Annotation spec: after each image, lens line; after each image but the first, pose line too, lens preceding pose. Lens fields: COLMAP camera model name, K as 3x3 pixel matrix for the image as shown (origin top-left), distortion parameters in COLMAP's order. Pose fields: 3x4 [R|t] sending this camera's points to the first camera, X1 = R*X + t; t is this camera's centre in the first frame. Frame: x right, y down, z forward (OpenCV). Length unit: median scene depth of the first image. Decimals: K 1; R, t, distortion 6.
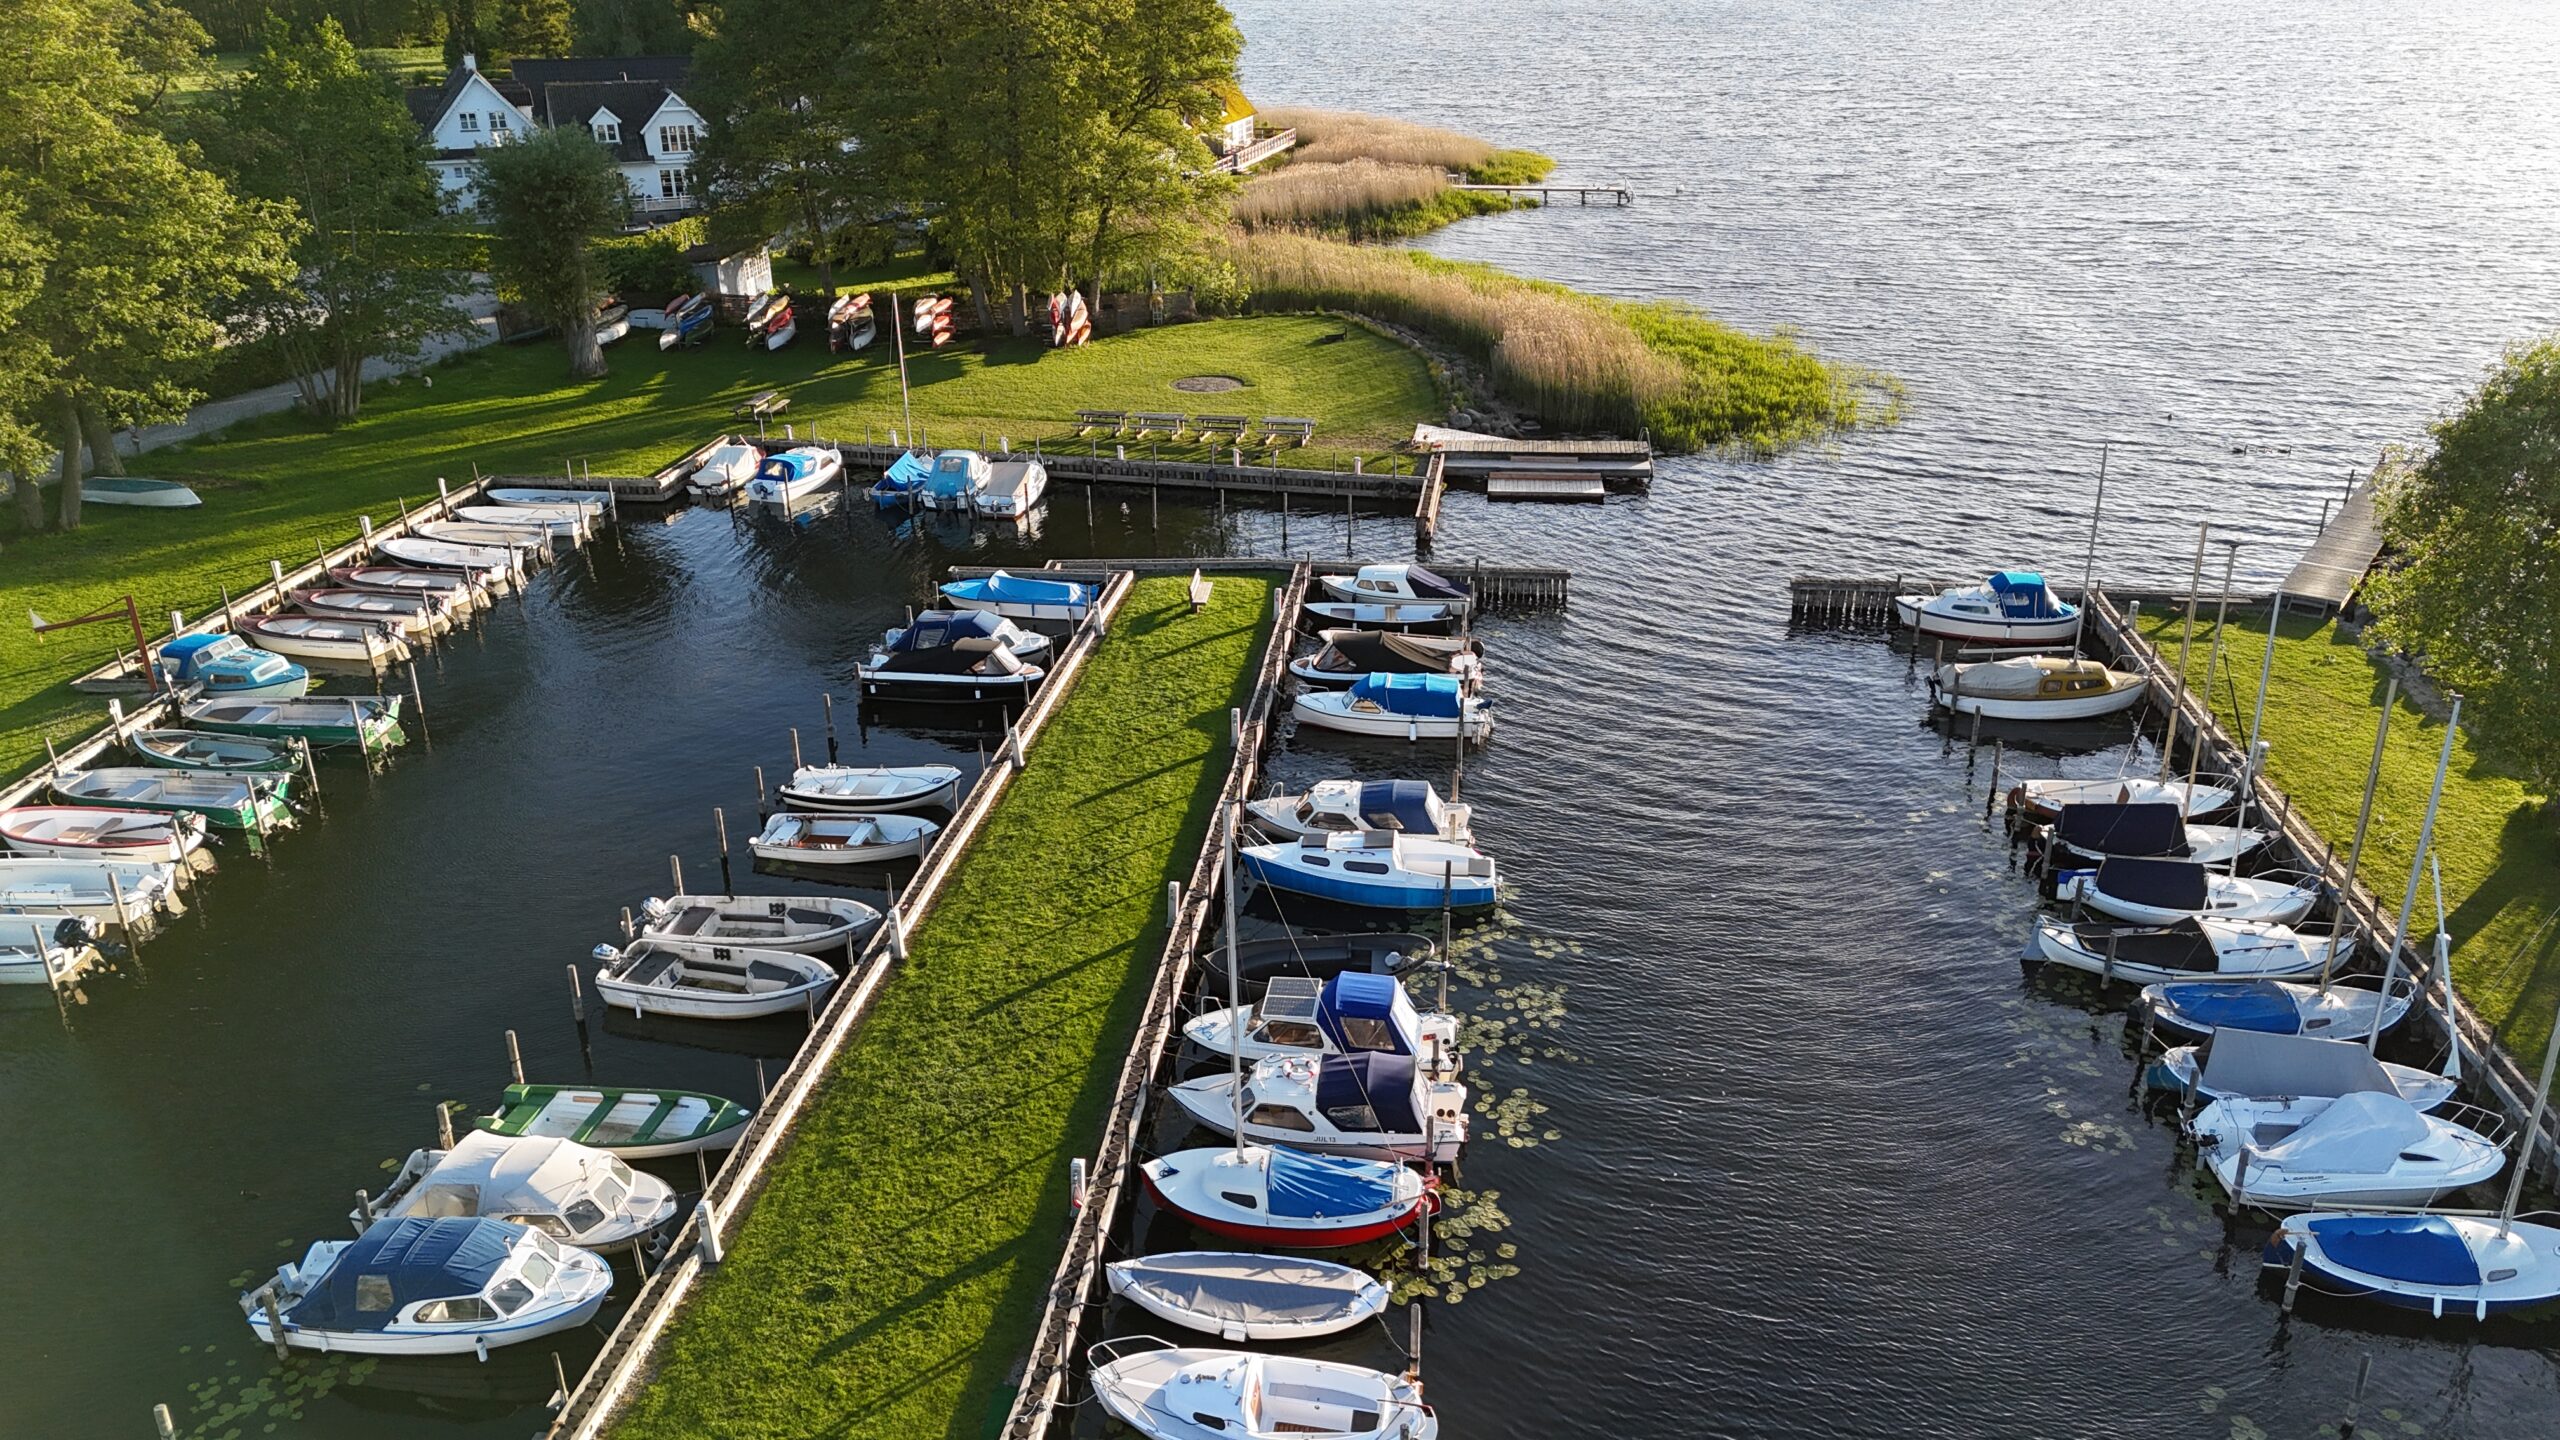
lens RADIAL K [[1832.3, 0, 1280.0], [0, 1832.3, 720.0], [0, 0, 1]] dist [0.073842, -0.058341]
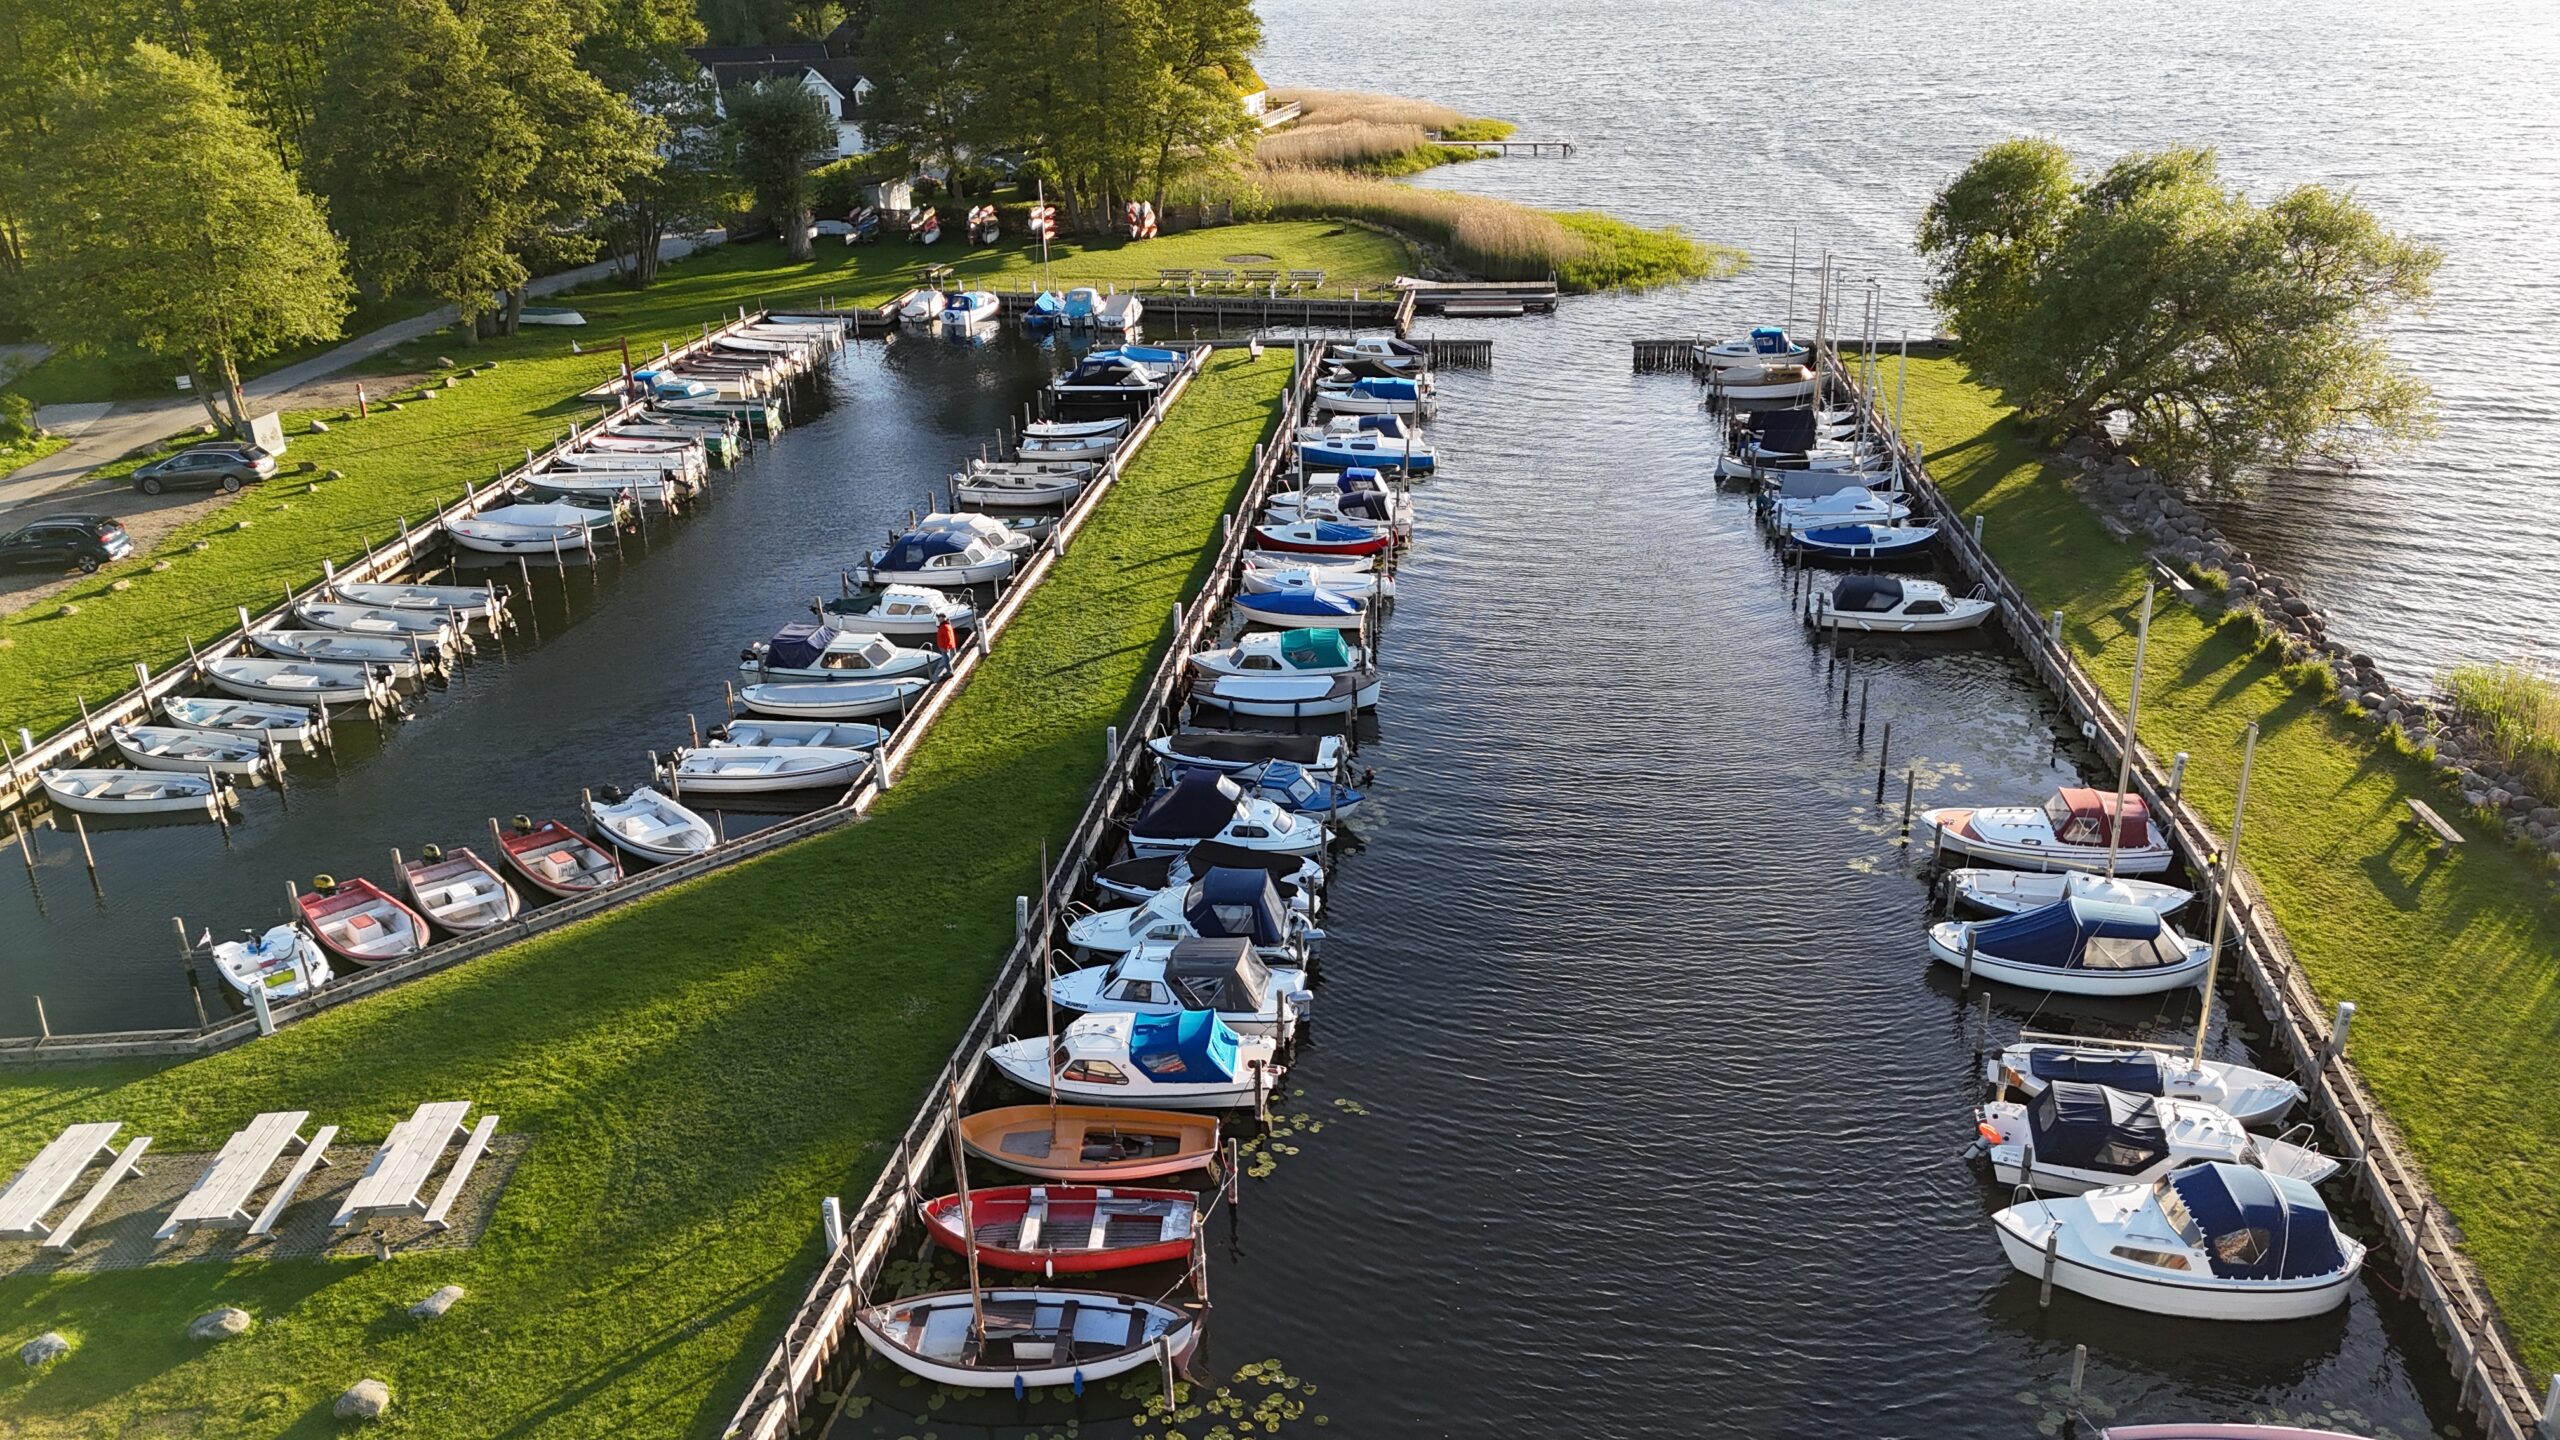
lens RADIAL K [[1832.3, 0, 1280.0], [0, 1832.3, 720.0], [0, 0, 1]] dist [0.073842, -0.058341]
pose [[0.999941, -0.010882, 0.000403, -0.020598], [0.010883, 0.999927, -0.005154, 0.191087], [-0.000347, 0.005158, 0.999987, -0.431712]]
